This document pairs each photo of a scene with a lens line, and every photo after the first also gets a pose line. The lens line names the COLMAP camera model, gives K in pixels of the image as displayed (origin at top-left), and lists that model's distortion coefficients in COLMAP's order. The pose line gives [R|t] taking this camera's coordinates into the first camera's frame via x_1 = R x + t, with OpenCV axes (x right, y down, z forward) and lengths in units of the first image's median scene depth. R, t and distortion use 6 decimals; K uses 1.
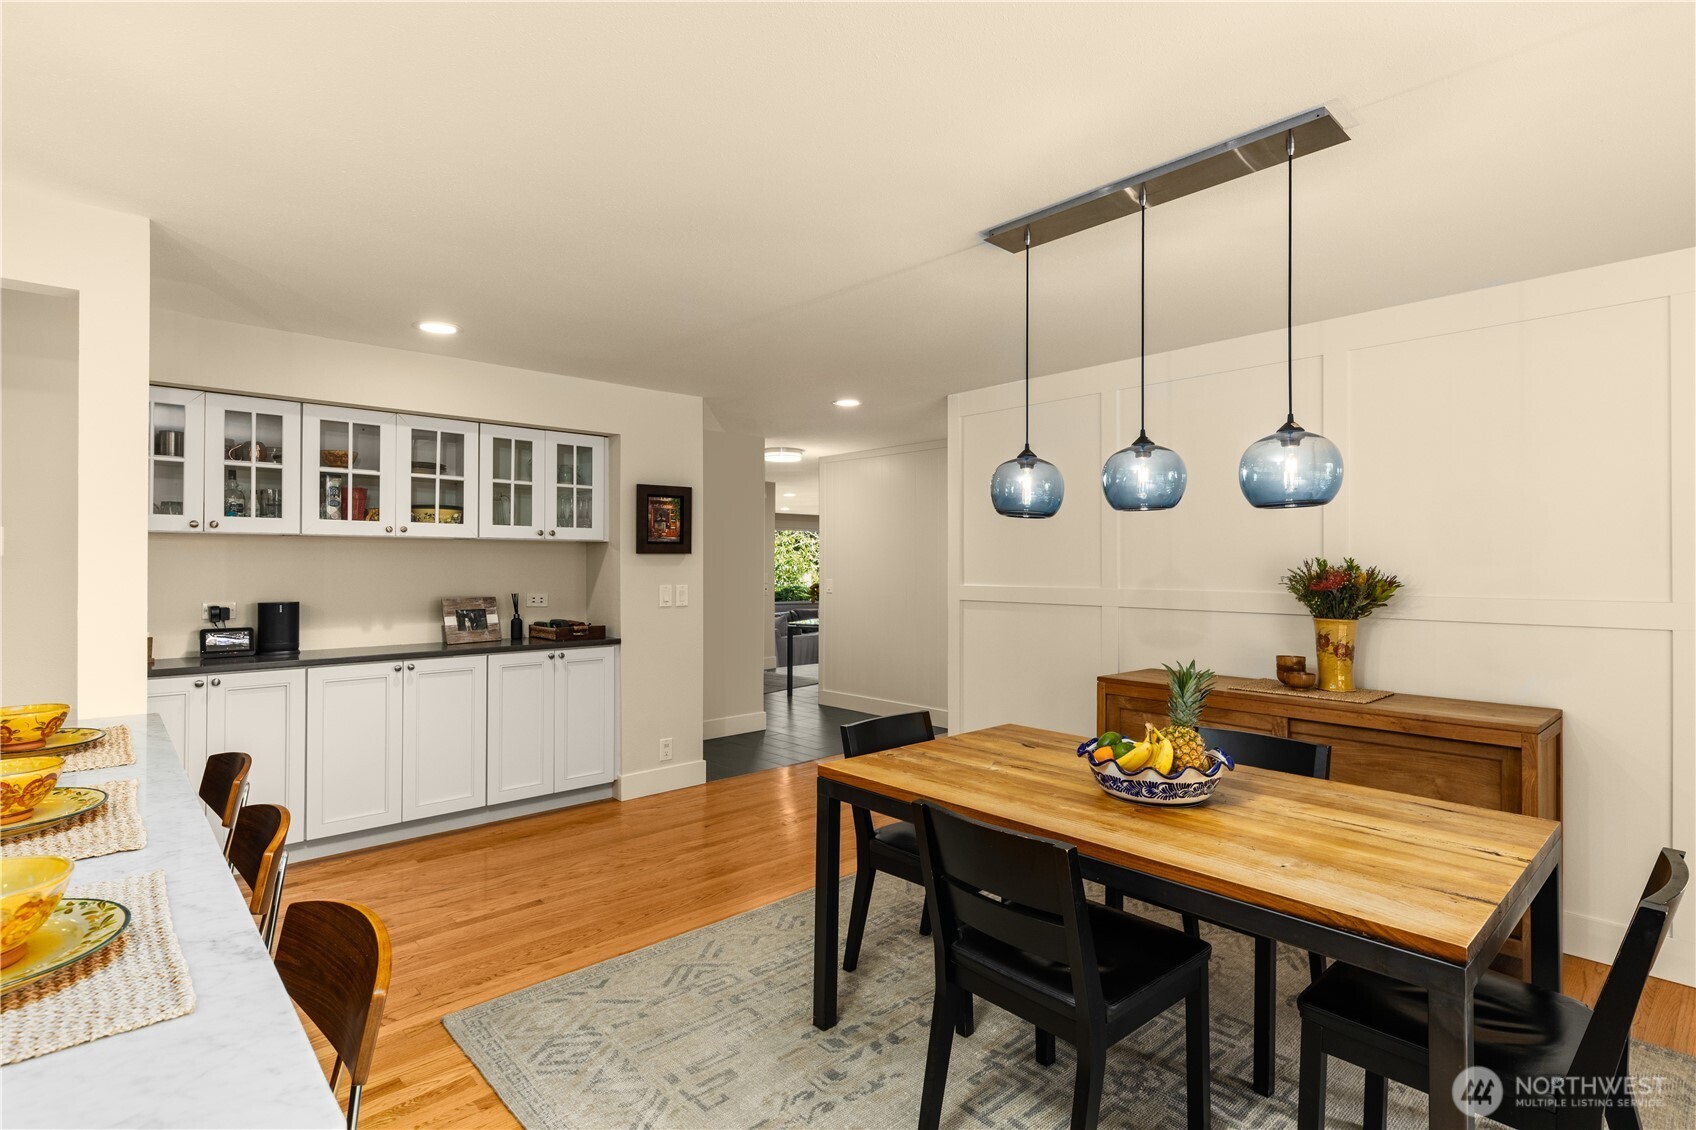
lens RADIAL K [[812.0, 0, 859.4], [0, 812.0, 563.0], [0, 0, 1]] dist [0.000026, -0.000954]
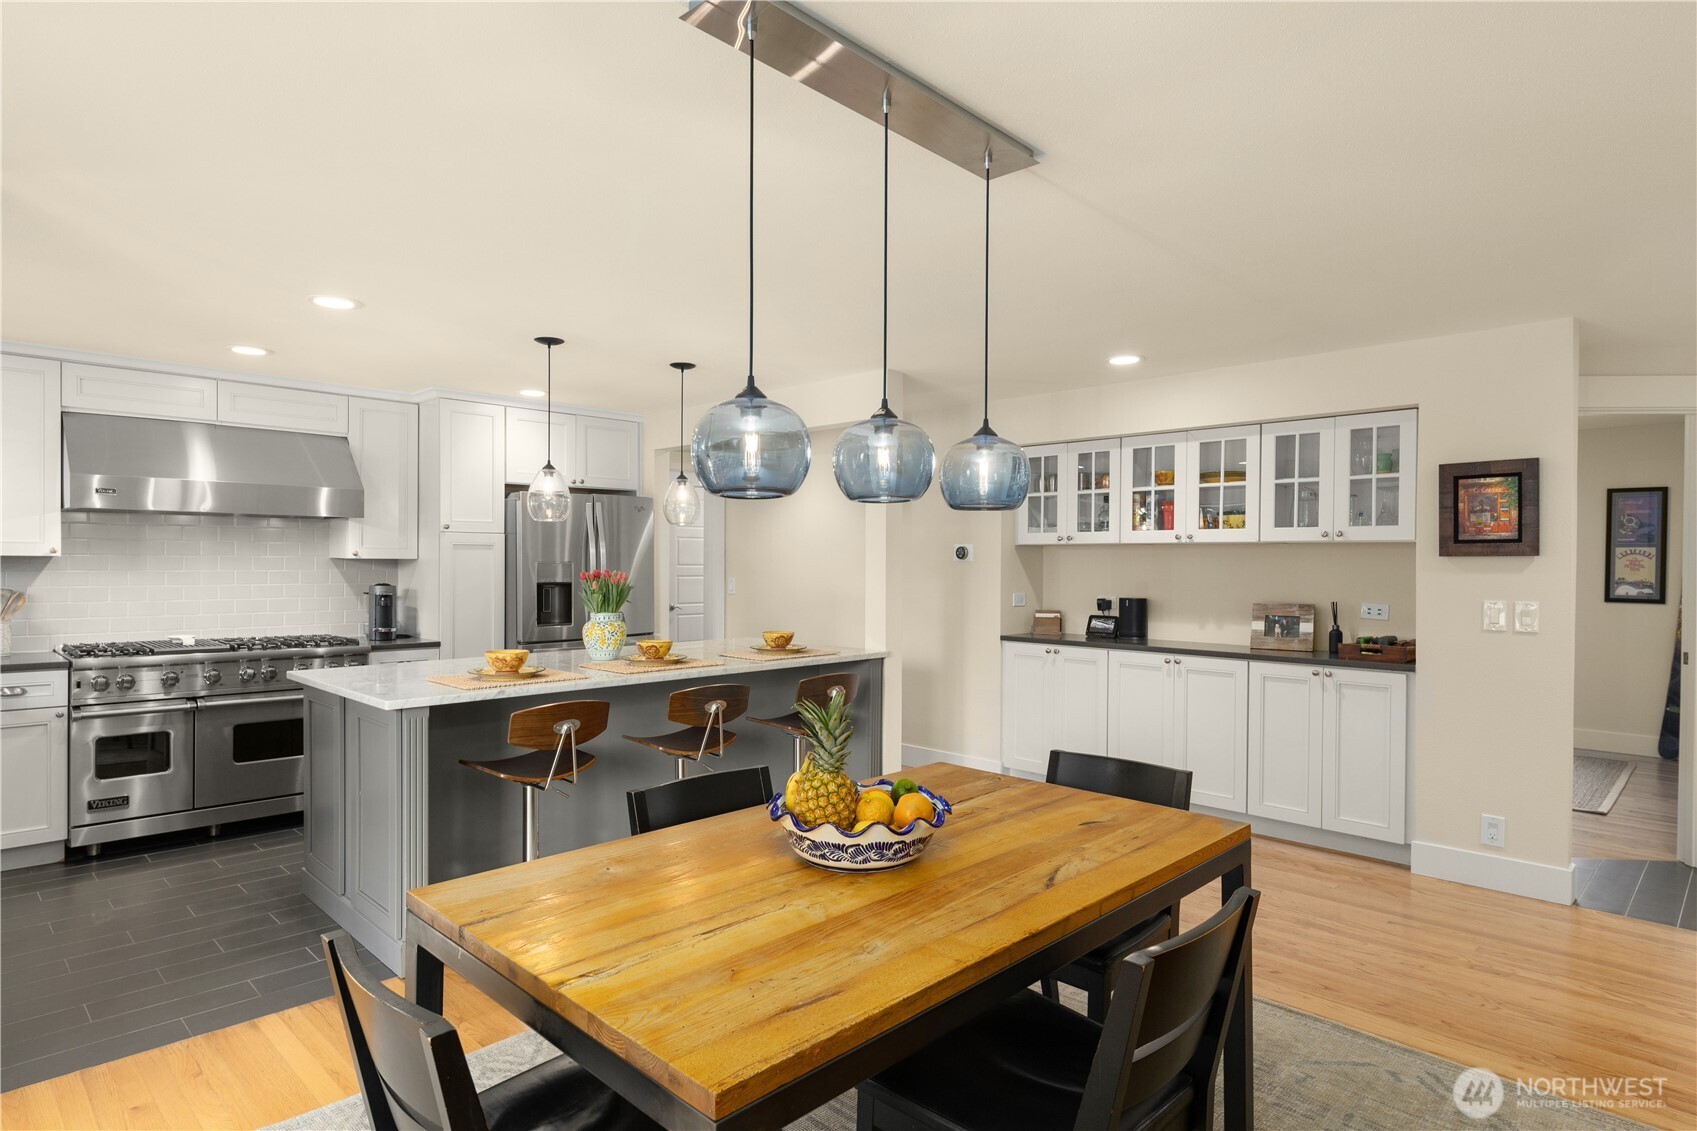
lens RADIAL K [[903.9, 0, 847.4], [0, 903.9, 564.5], [0, 0, 1]] dist [-0.004357, 0.000083]
pose [[0.061546, 0.000714, -0.998104, 0.570089], [-0.006674, 0.999978, 0.000304, -0.000611], [0.998082, 0.006643, 0.061550, 0.422466]]
